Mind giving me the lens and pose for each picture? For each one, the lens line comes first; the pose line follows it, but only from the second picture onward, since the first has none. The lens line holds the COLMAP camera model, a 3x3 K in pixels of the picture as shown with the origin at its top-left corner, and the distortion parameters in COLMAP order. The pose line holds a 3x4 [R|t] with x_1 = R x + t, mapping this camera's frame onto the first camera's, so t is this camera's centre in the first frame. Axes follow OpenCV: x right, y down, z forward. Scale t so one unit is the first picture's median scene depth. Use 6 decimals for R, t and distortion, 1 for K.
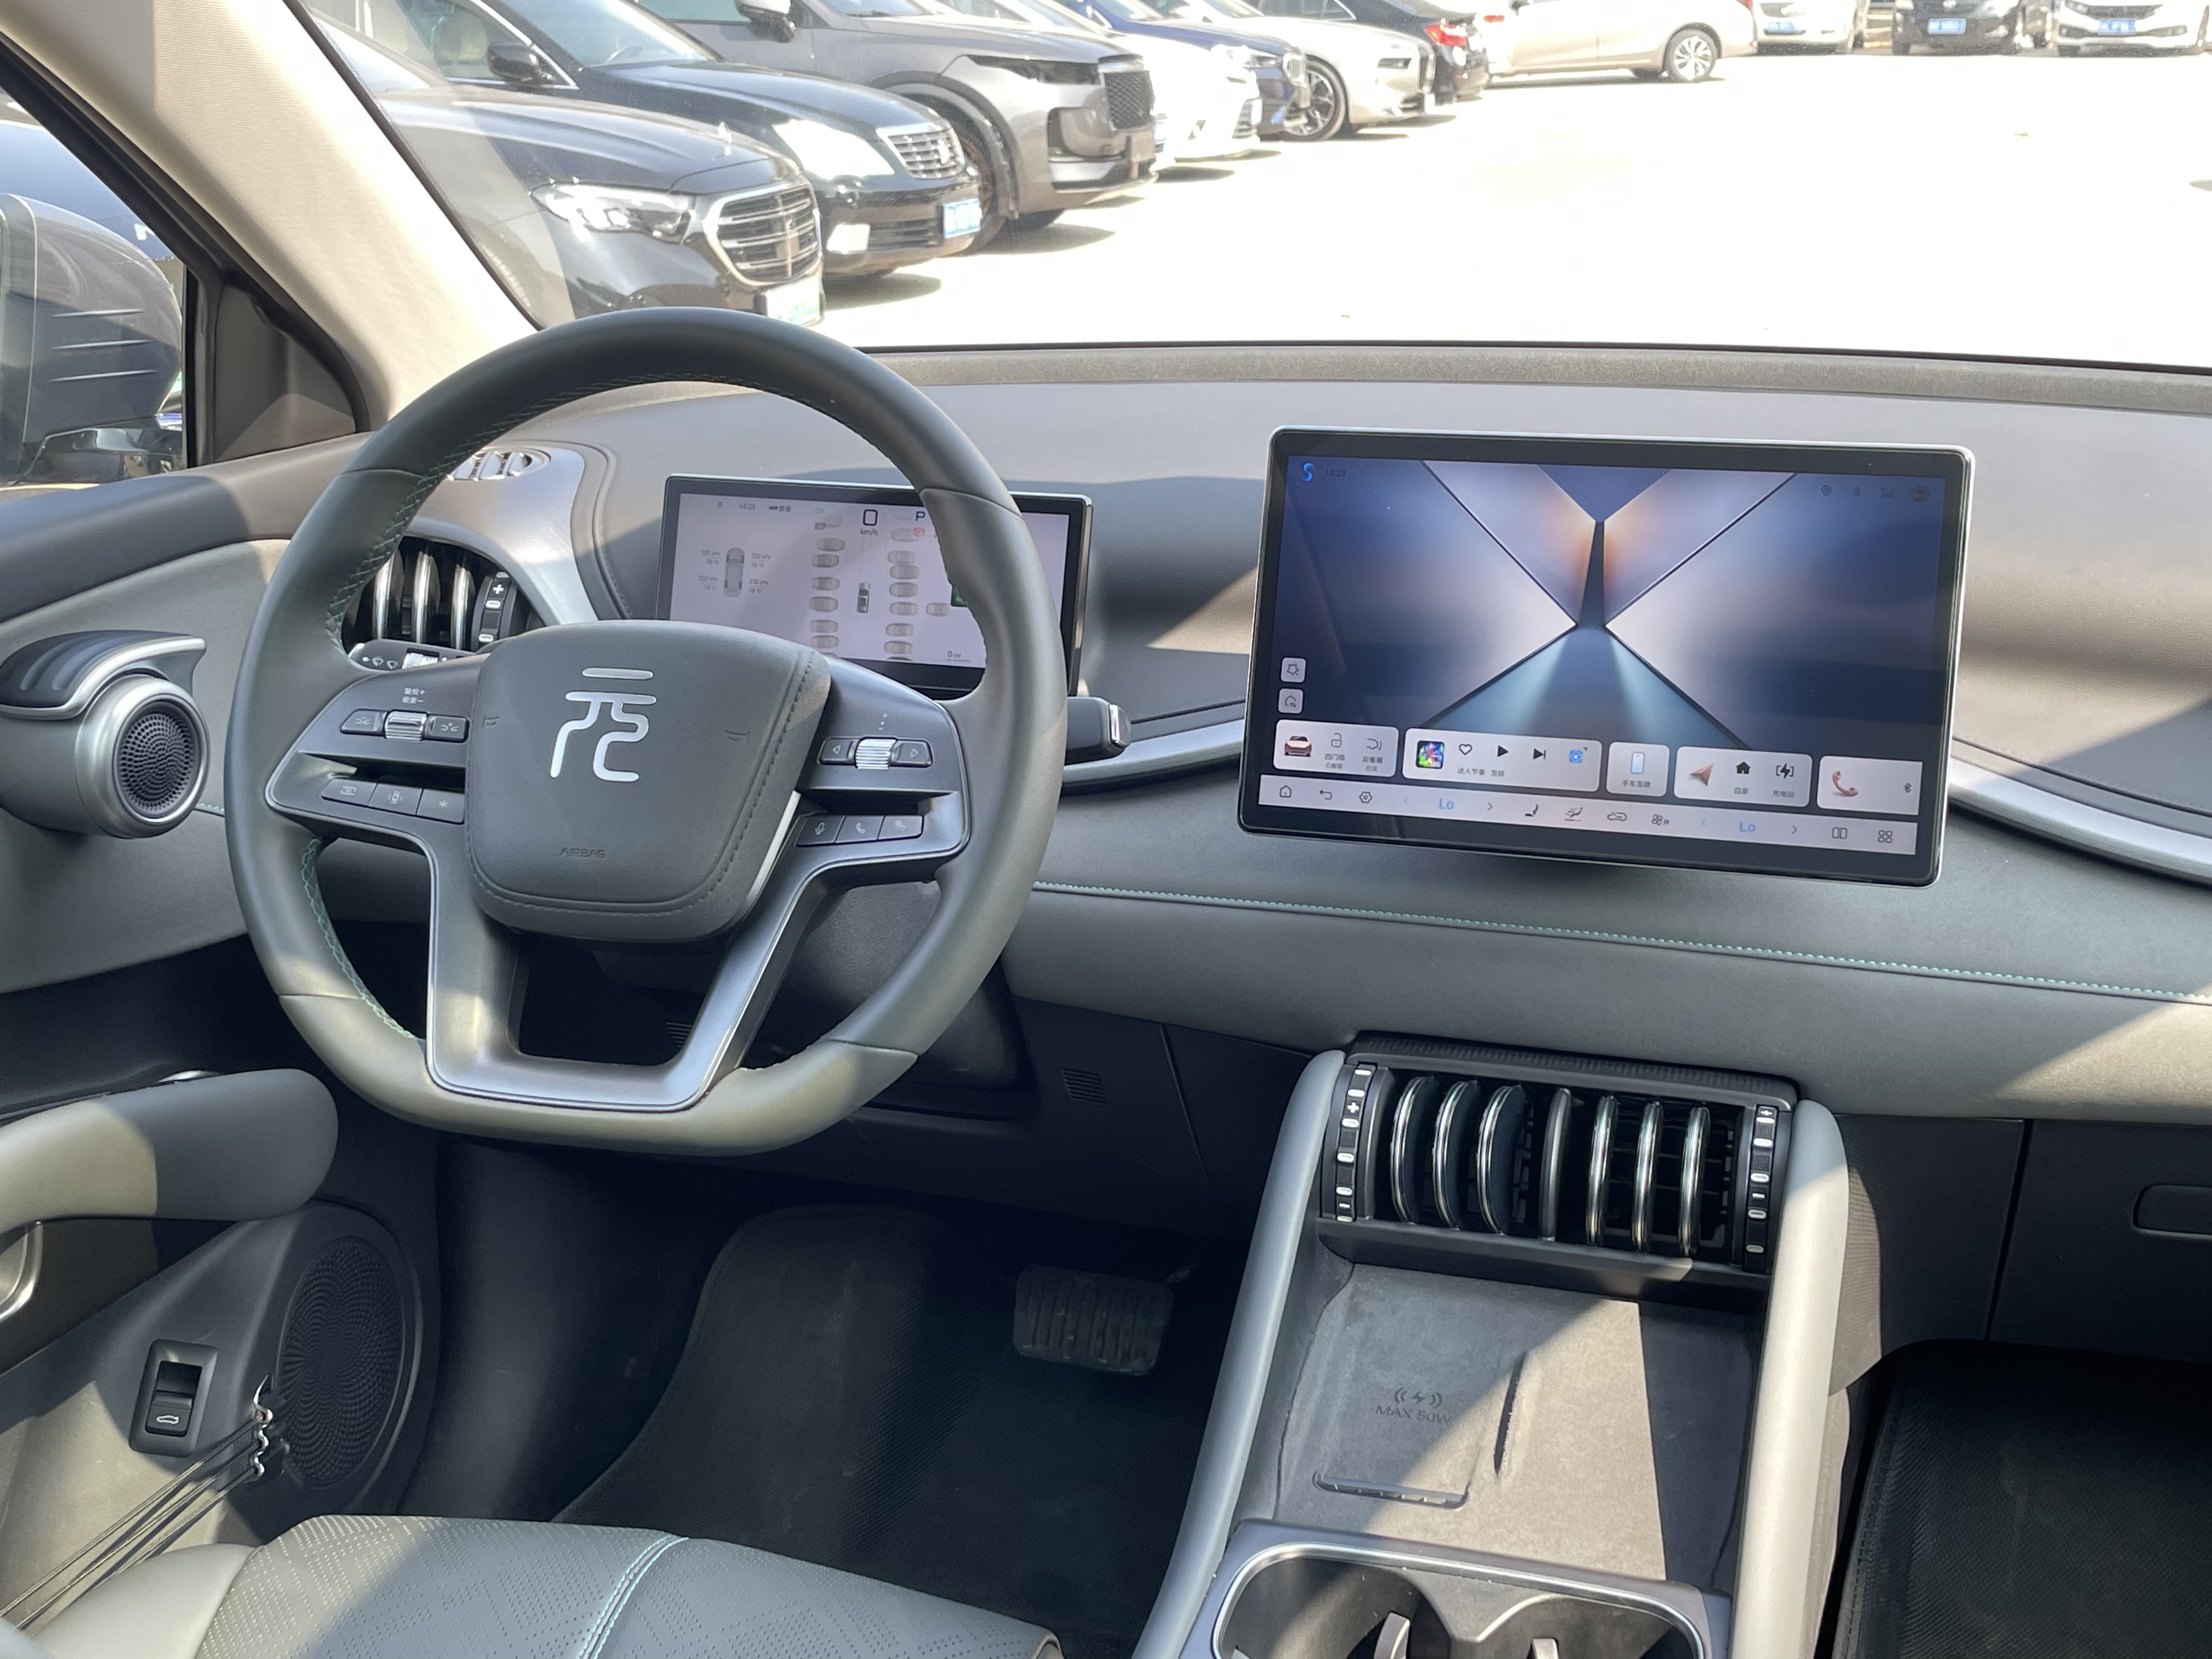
lens RADIAL K [[2578.7, 0, 1138.9], [0, 2578.7, 807.1], [0, 0, 1]] dist [0.092205, 0.000000]
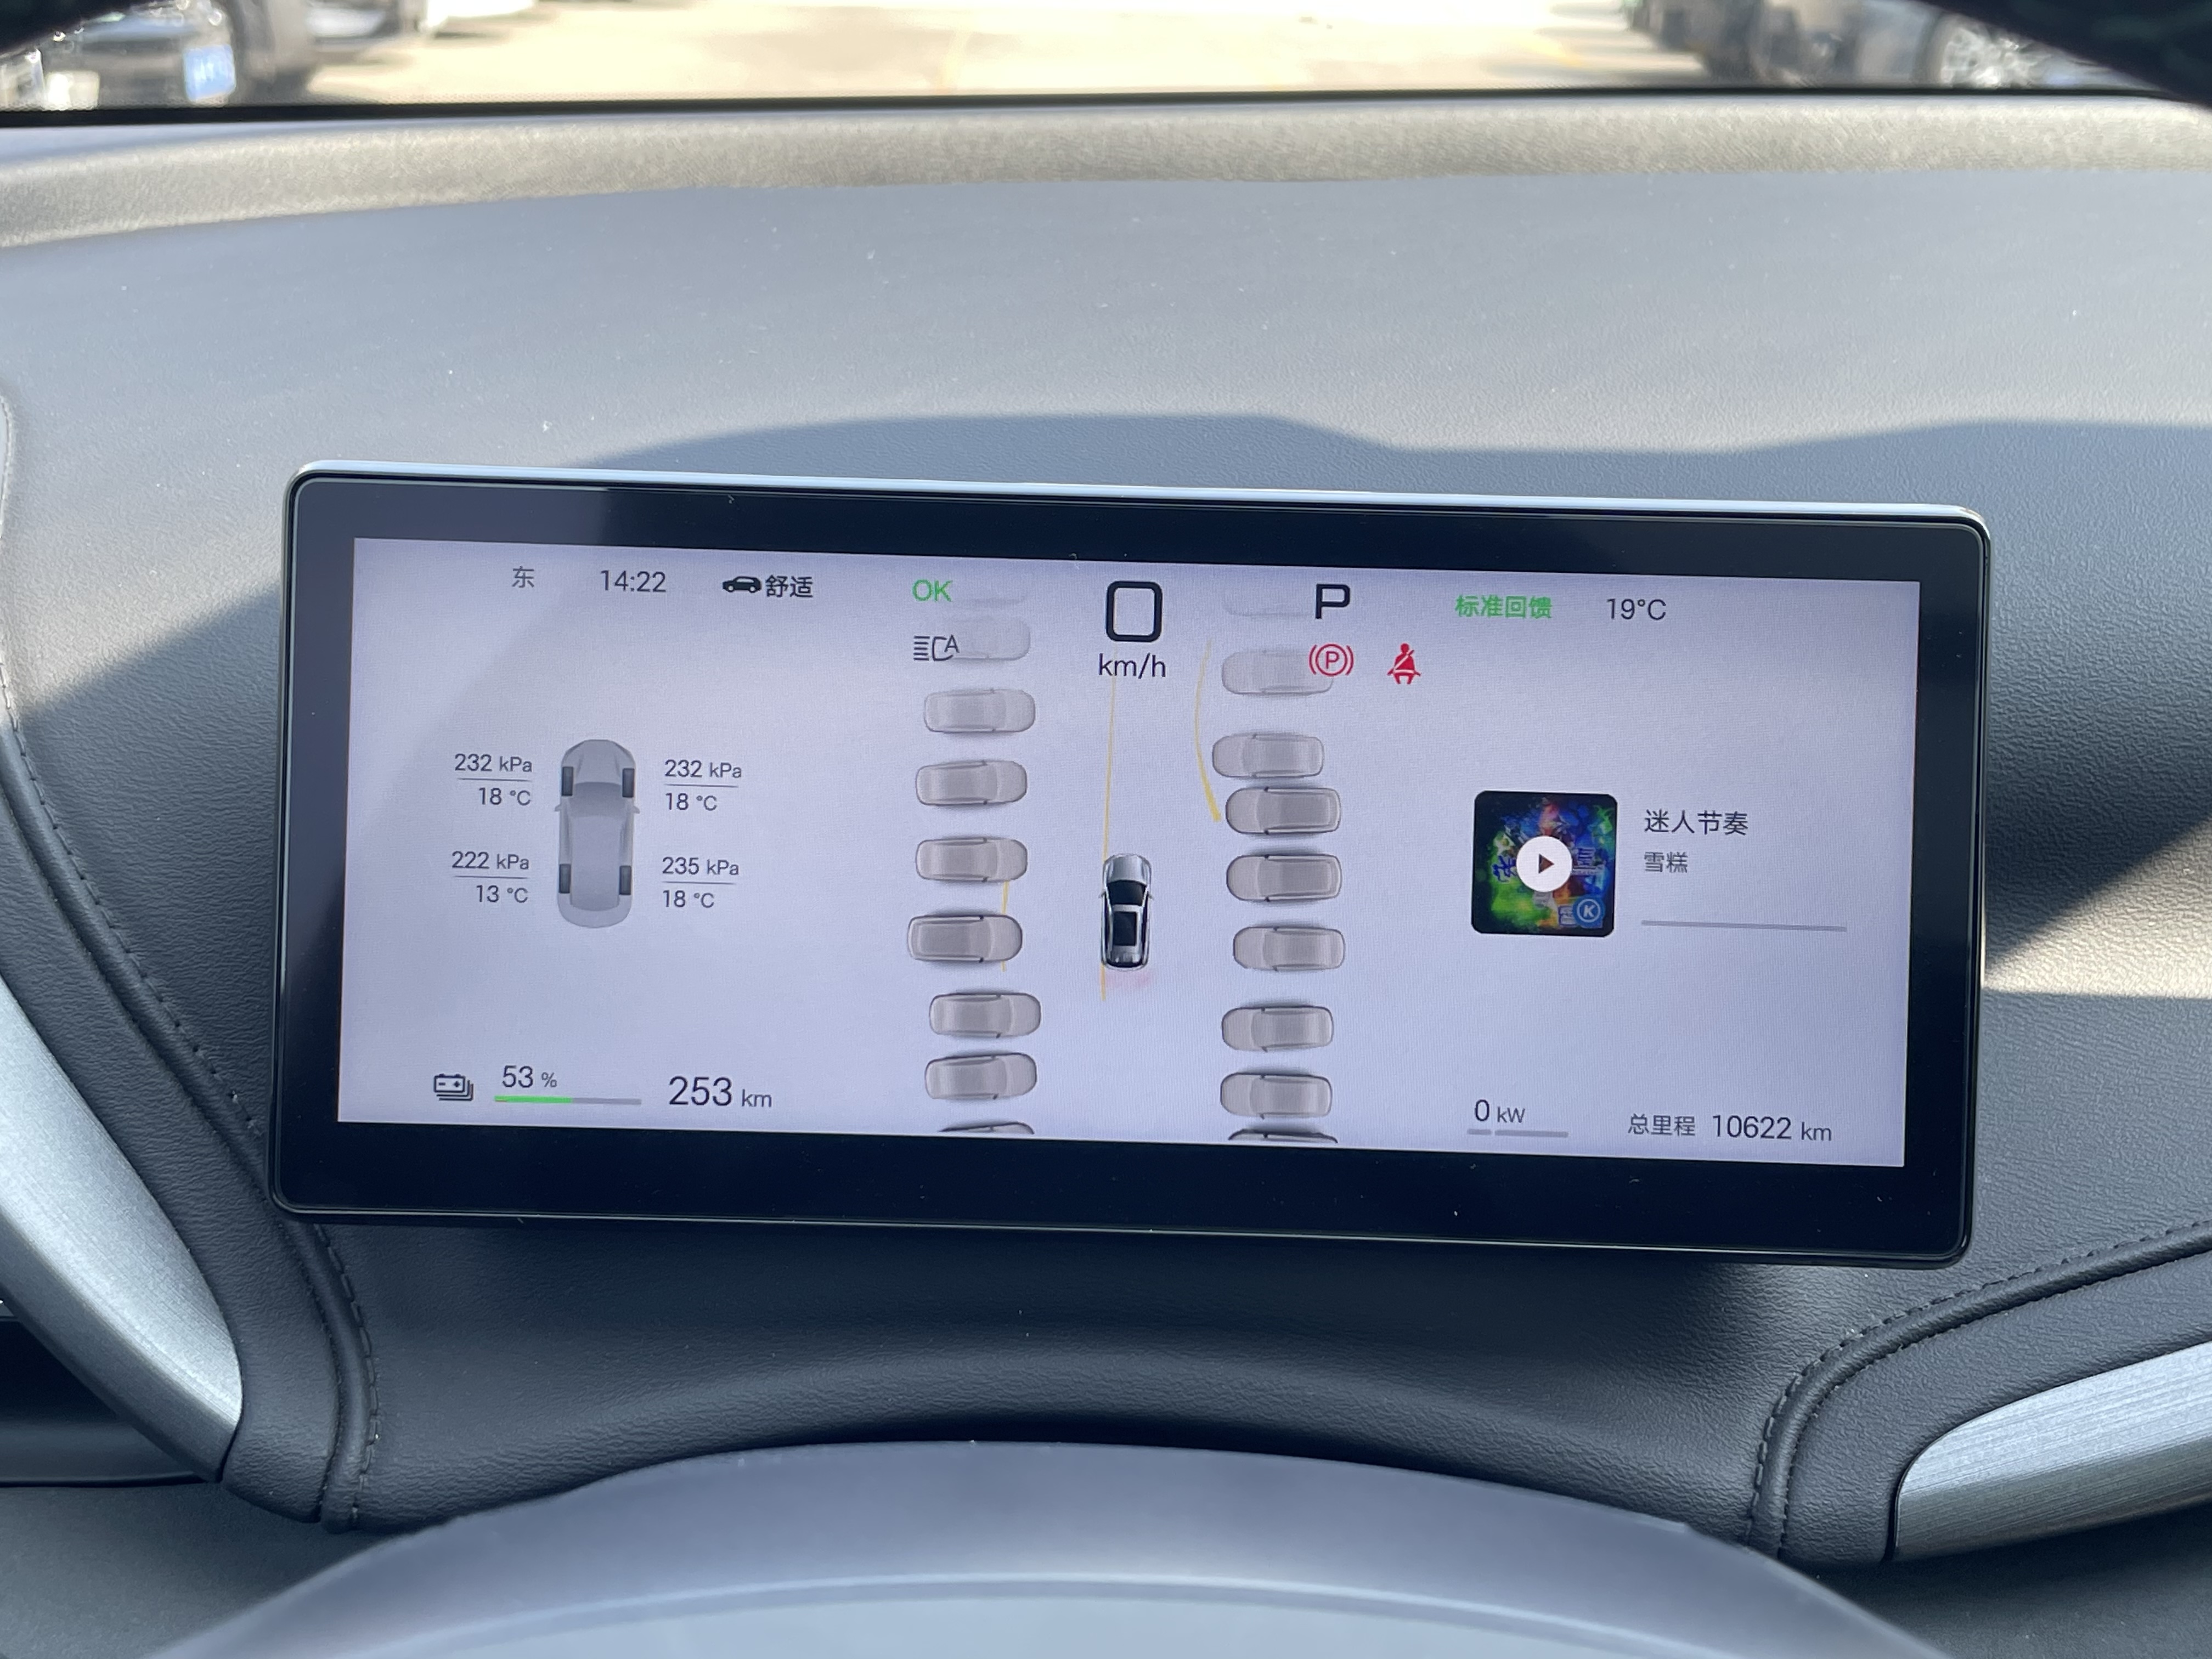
lens RADIAL K [[2578.7, 0, 1132.5], [0, 2578.7, 805.9], [0, 0, 1]] dist [0.092205, 0.000000]
pose [[0.962437, -0.063623, 0.263947, -0.192445], [0.052894, 0.997467, 0.047566, -0.114497], [-0.266304, -0.031818, 0.963364, 0.812130]]
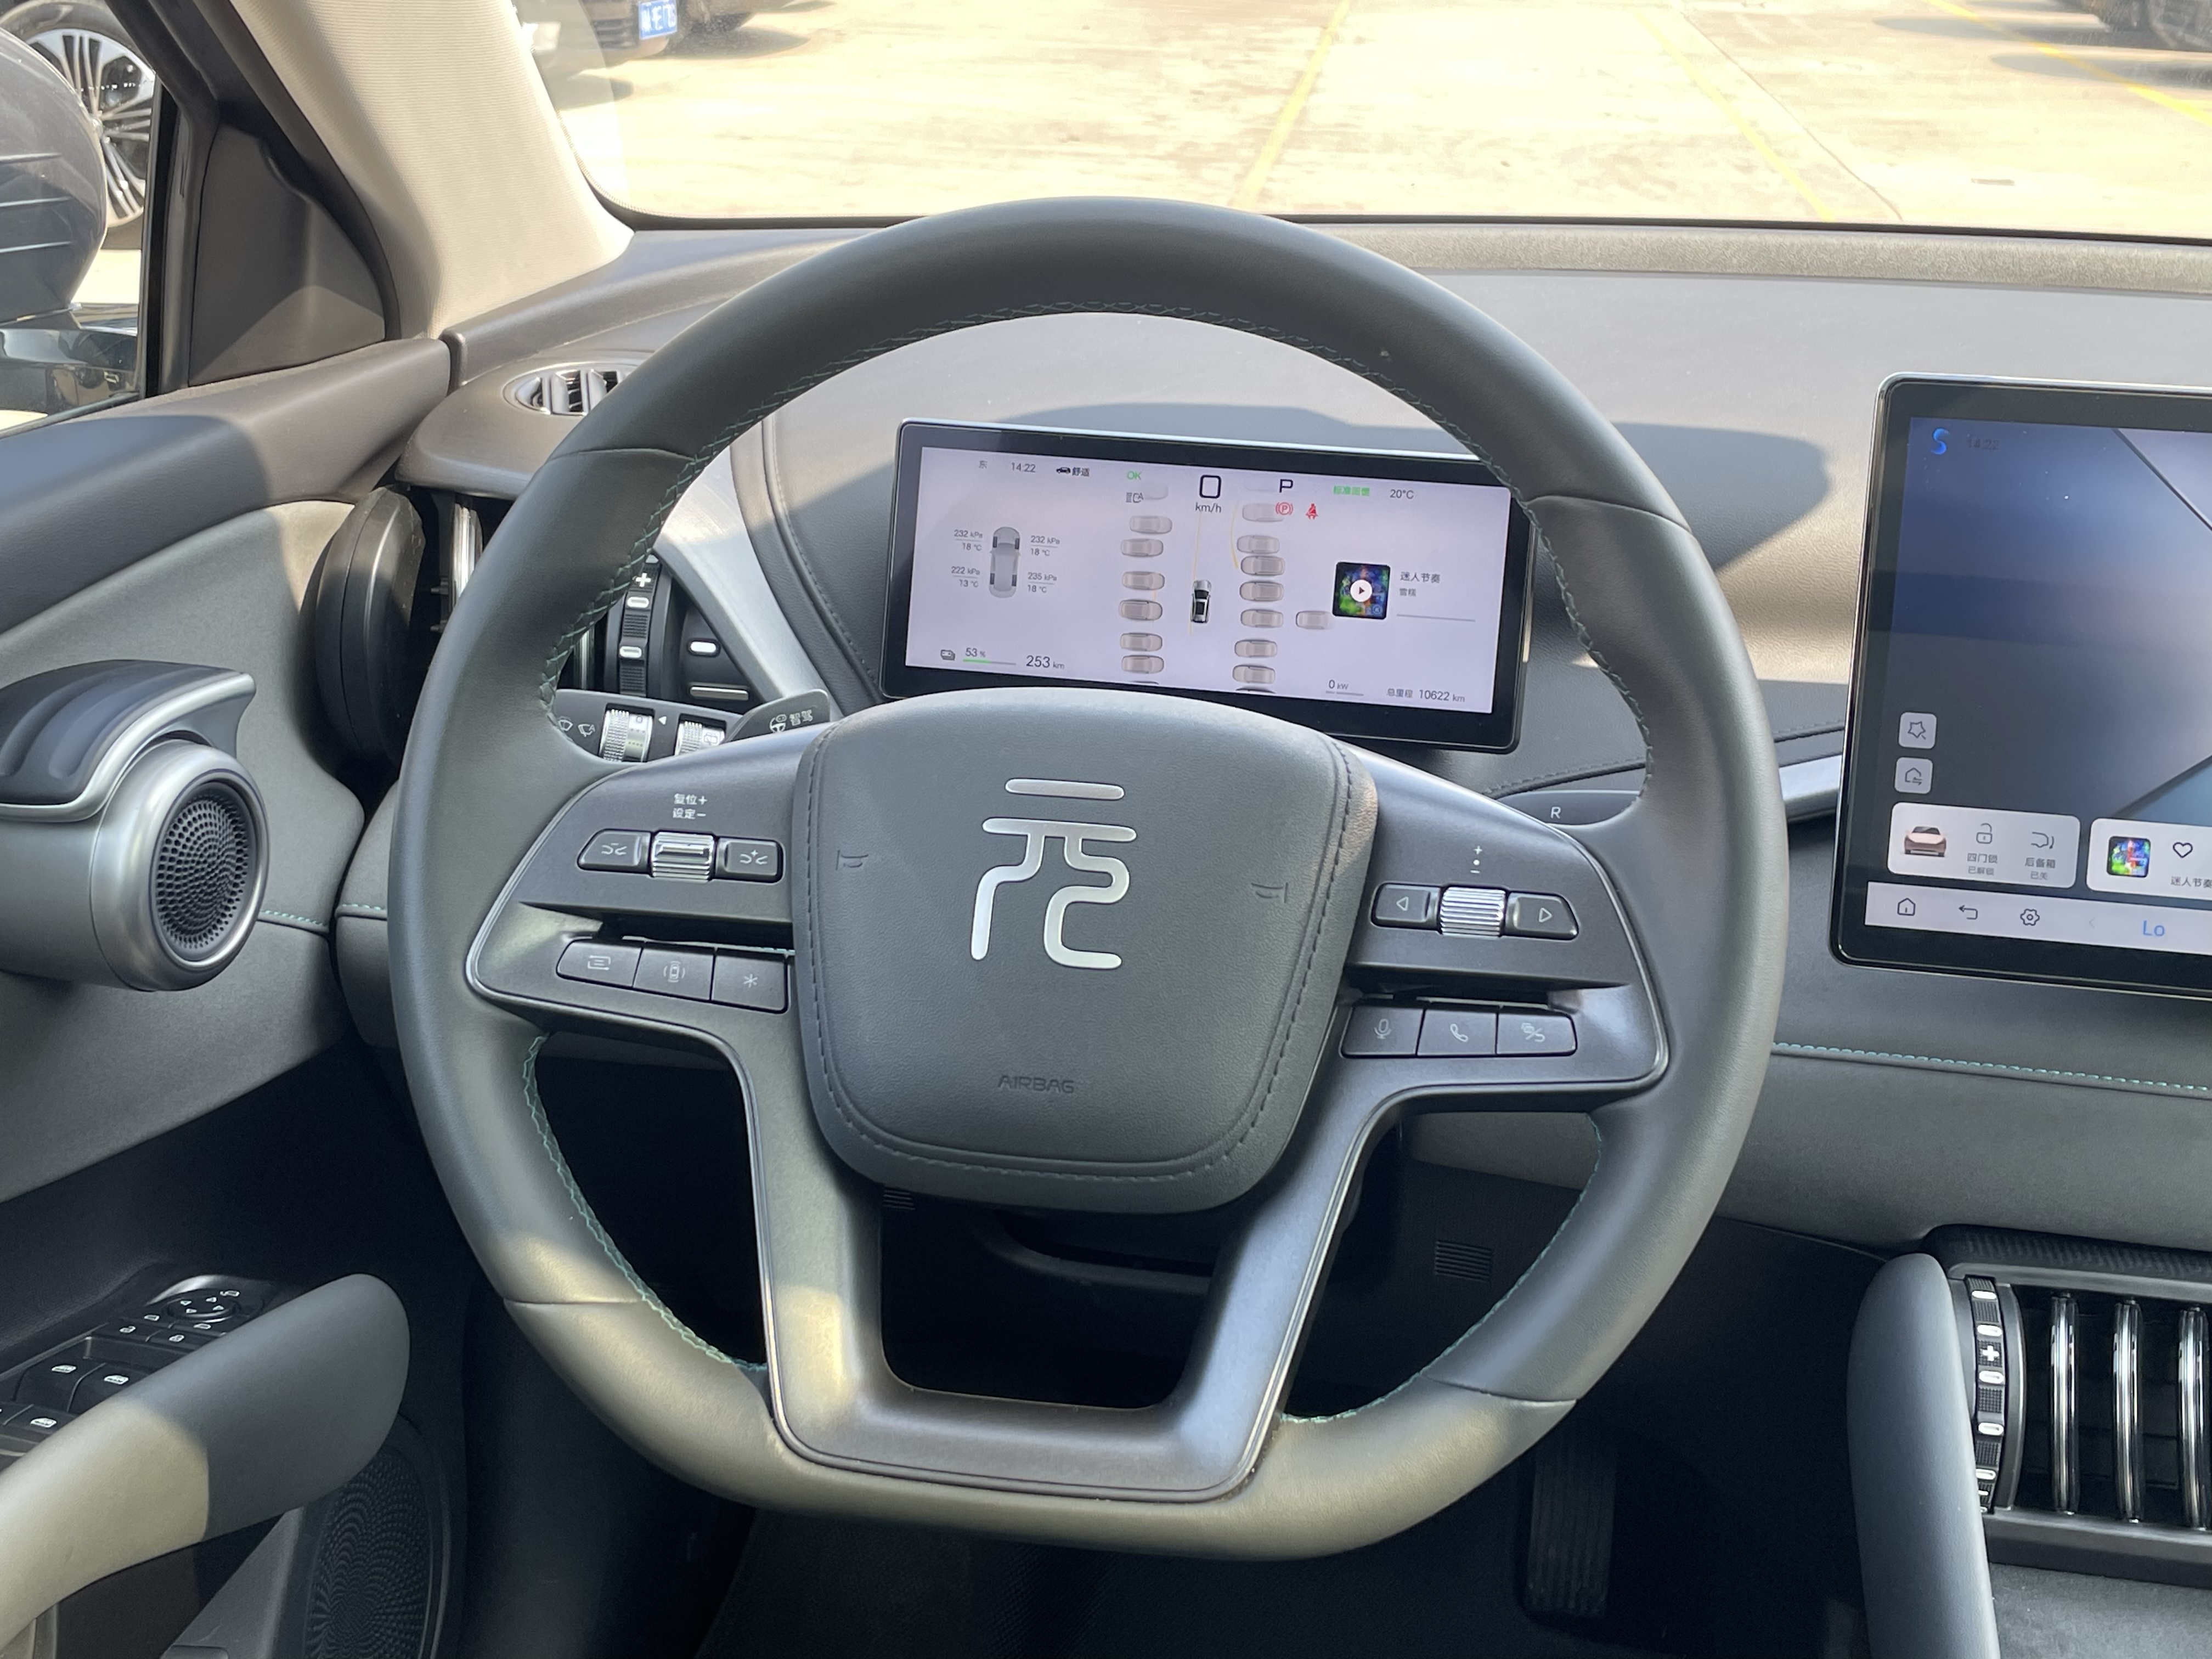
lens RADIAL K [[2578.7, 0, 1133.8], [0, 2578.7, 797.1], [0, 0, 1]] dist [0.092205, 0.000000]
pose [[0.991334, -0.010771, 0.130923, -0.237407], [0.002399, 0.997951, 0.063943, -0.079754], [-0.131344, -0.063074, 0.989328, 0.334418]]
